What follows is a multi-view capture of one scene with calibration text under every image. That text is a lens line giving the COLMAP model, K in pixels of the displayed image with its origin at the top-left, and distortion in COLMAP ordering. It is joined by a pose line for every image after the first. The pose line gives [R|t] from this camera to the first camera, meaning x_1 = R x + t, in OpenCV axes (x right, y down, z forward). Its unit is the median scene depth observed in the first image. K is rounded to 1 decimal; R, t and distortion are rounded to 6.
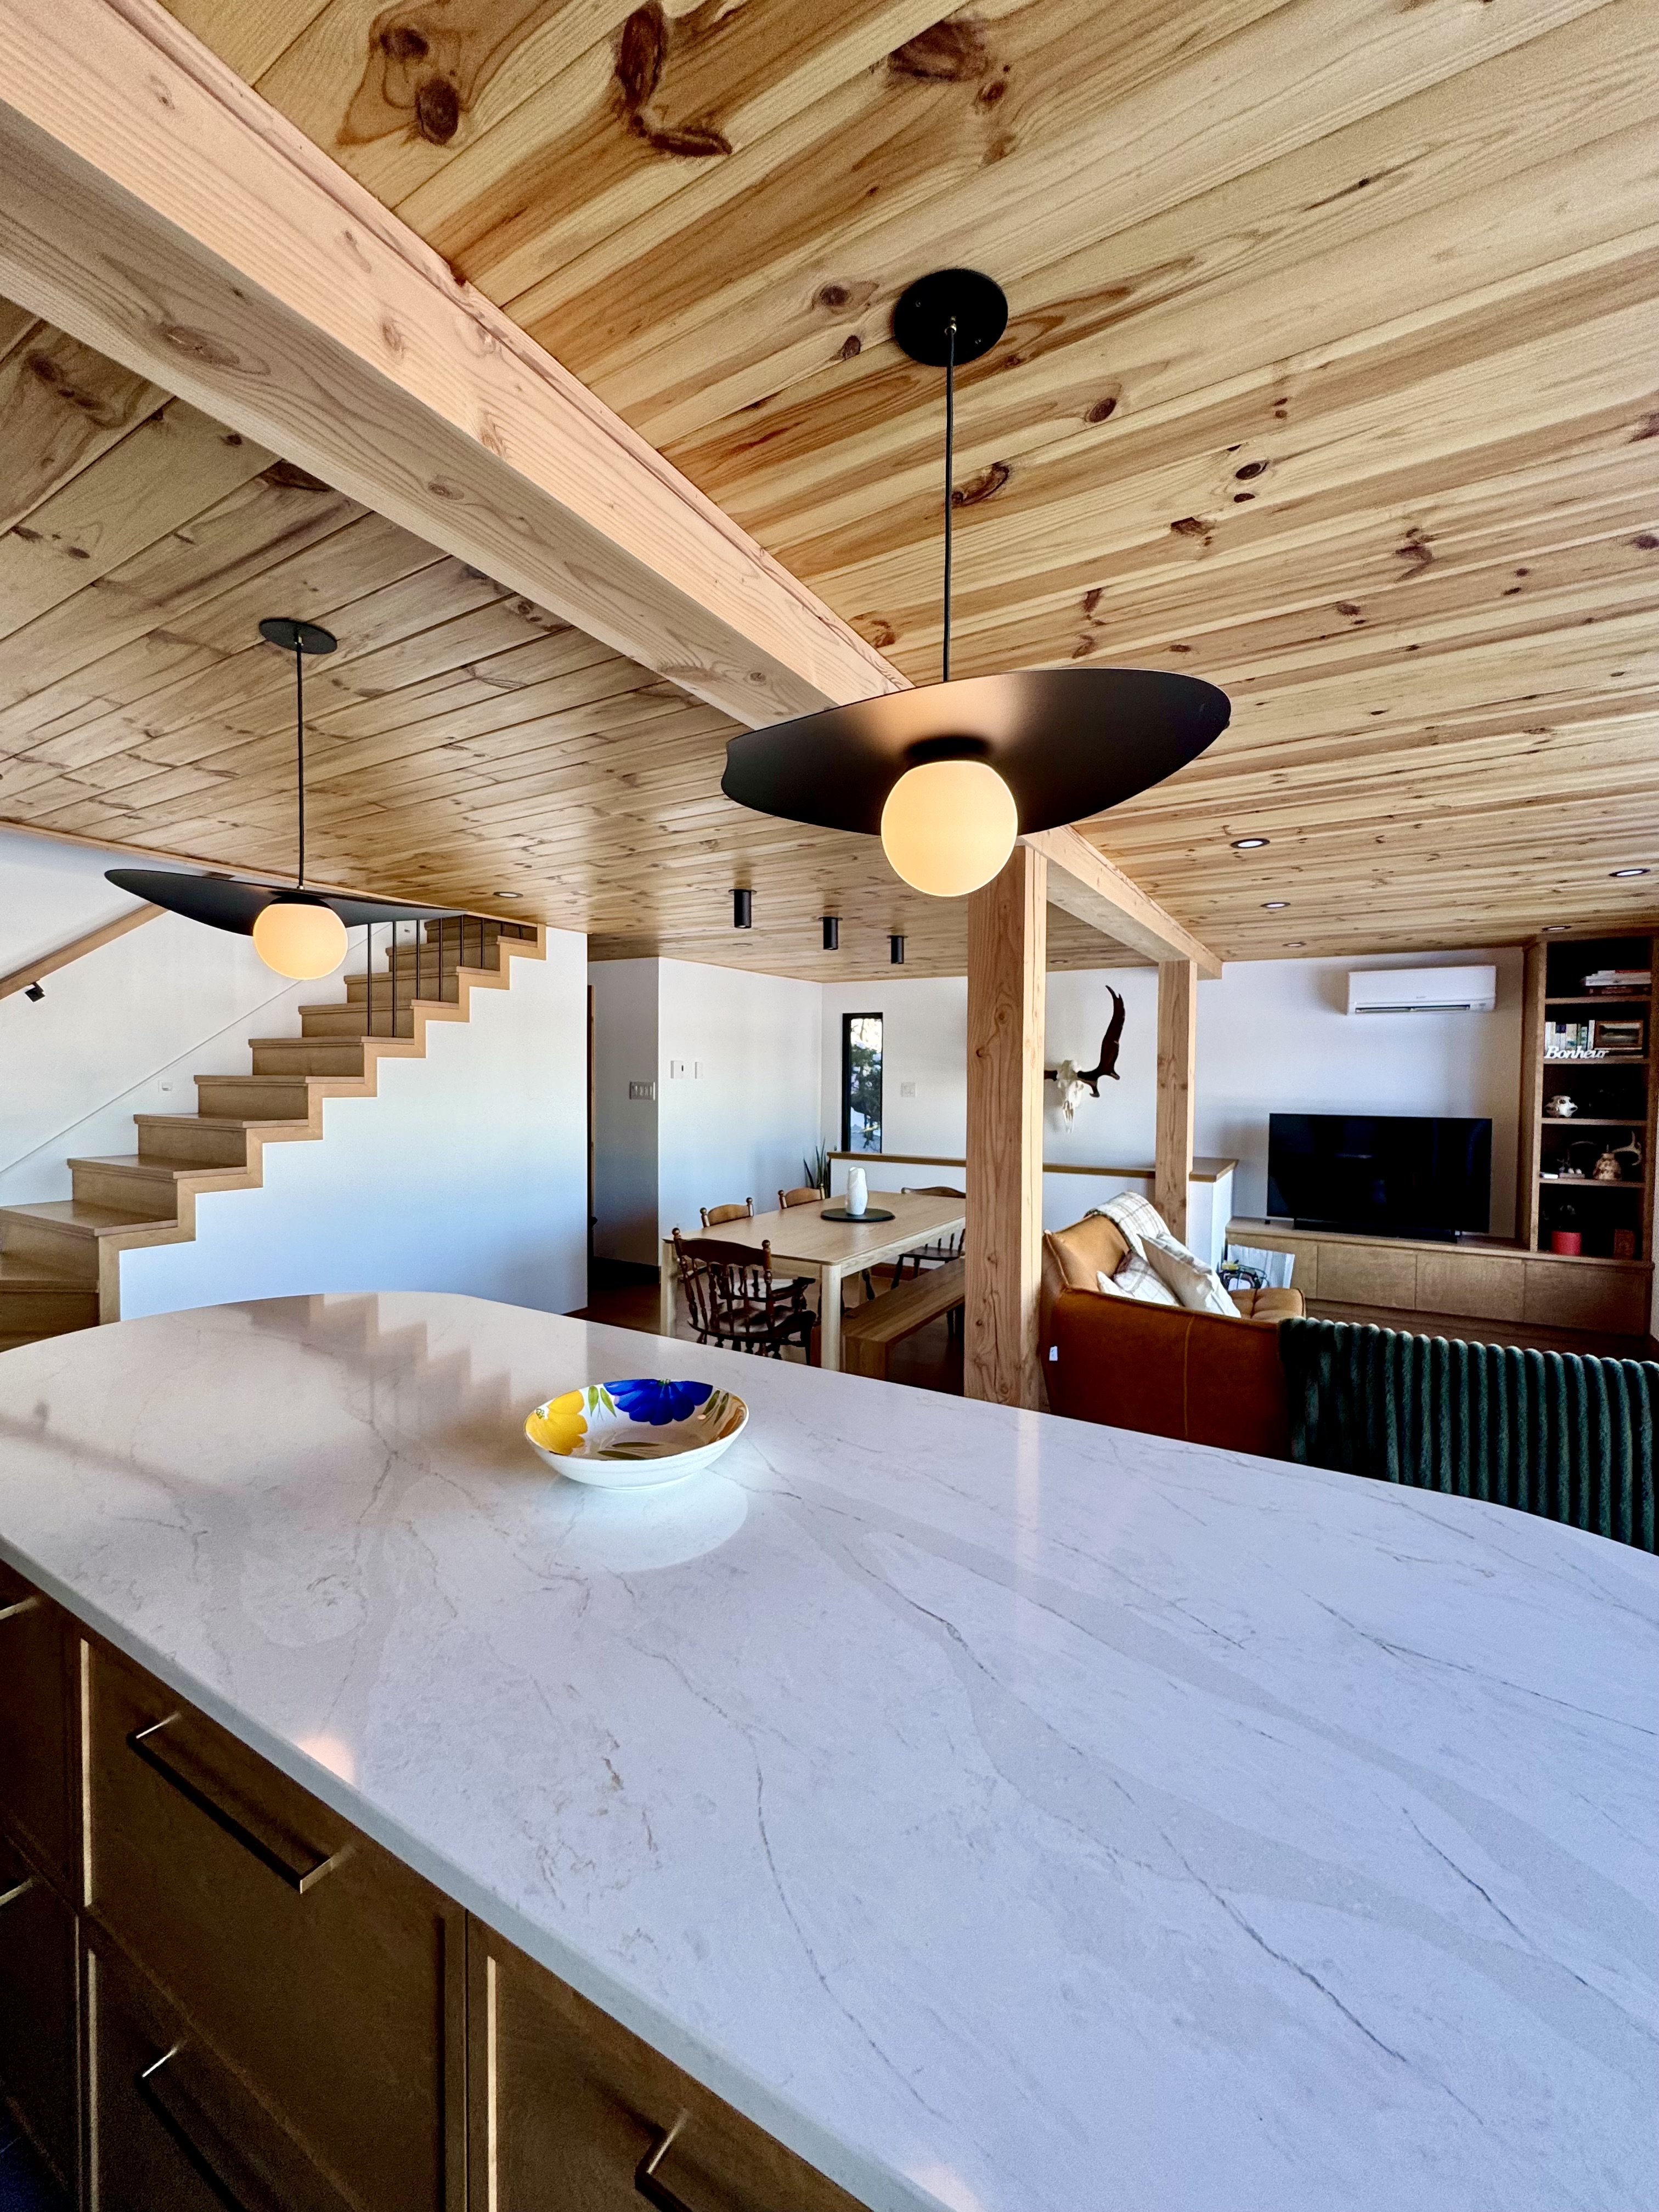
lens RADIAL K [[884.0, 0, 830.7], [0, 884.0, 1107.2], [0, 0, 1]] dist [-0.002811, -0.000418]
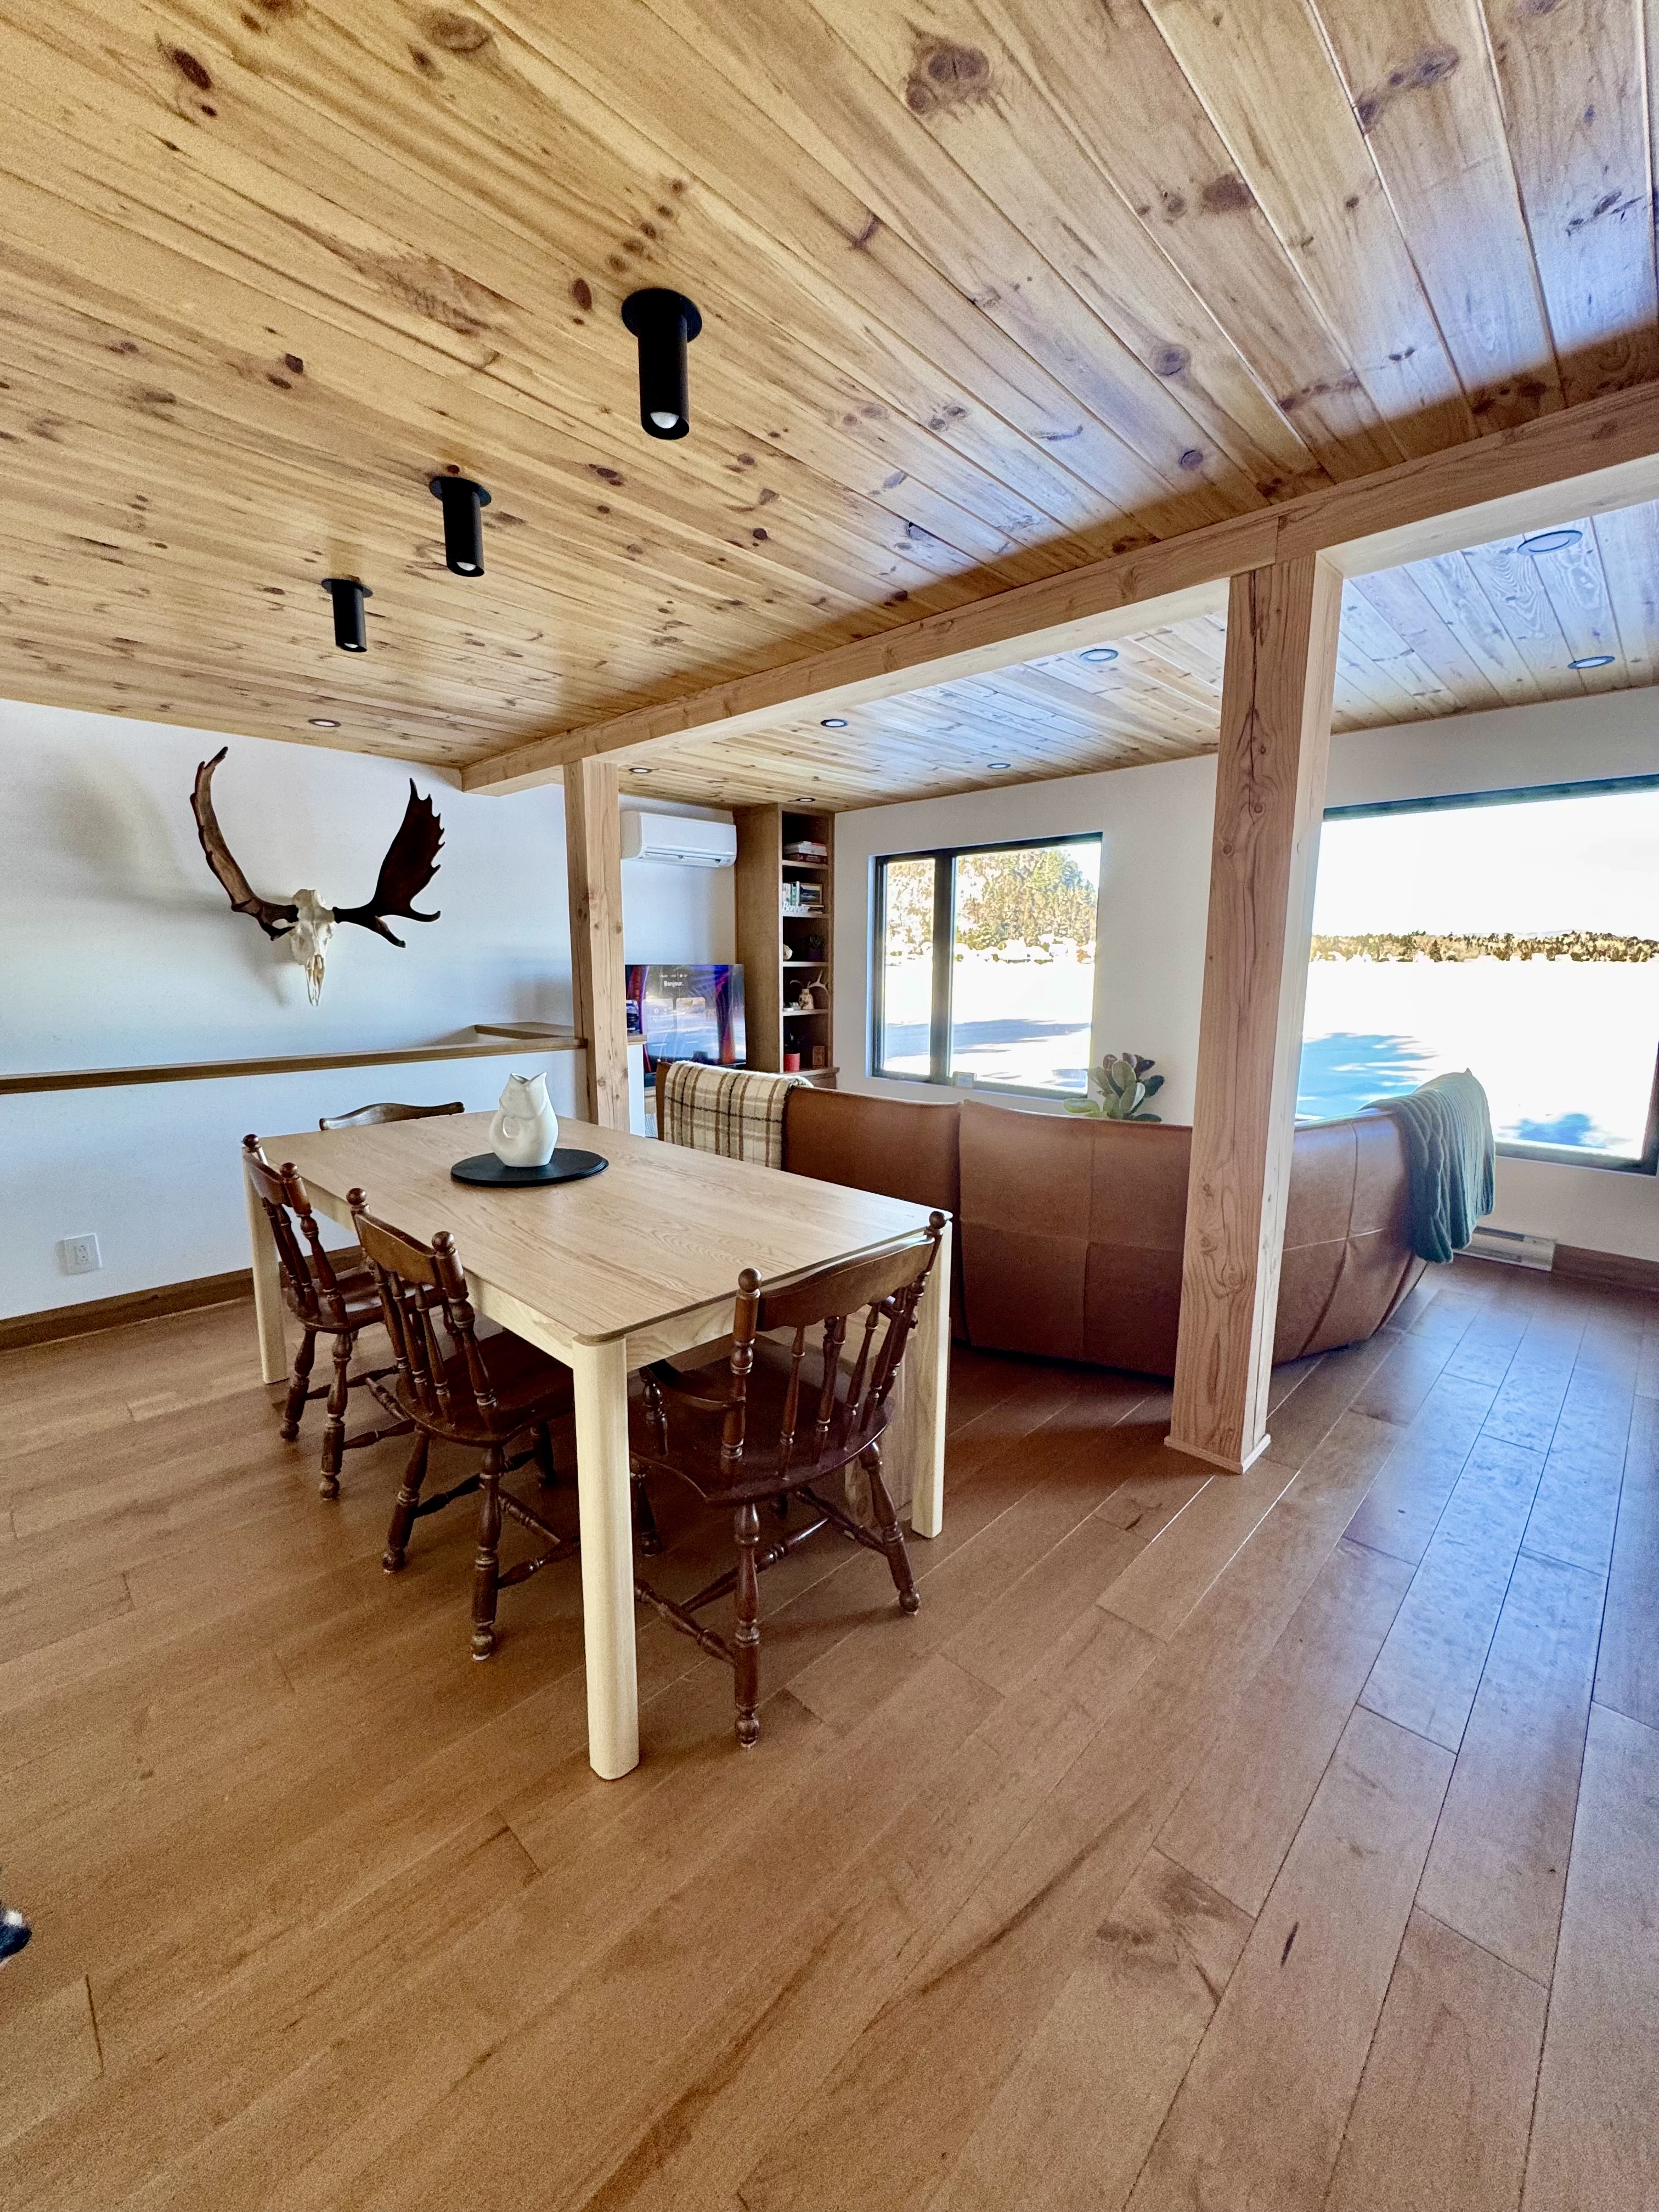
lens RADIAL K [[884.0, 0, 825.3], [0, 884.0, 1103.7], [0, 0, 1]] dist [-0.002811, -0.000418]
pose [[0.240440, -0.164242, 0.956668, -0.851188], [0.030981, 0.986377, 0.161556, 0.024010], [-0.970169, -0.009206, 0.242253, 1.513626]]
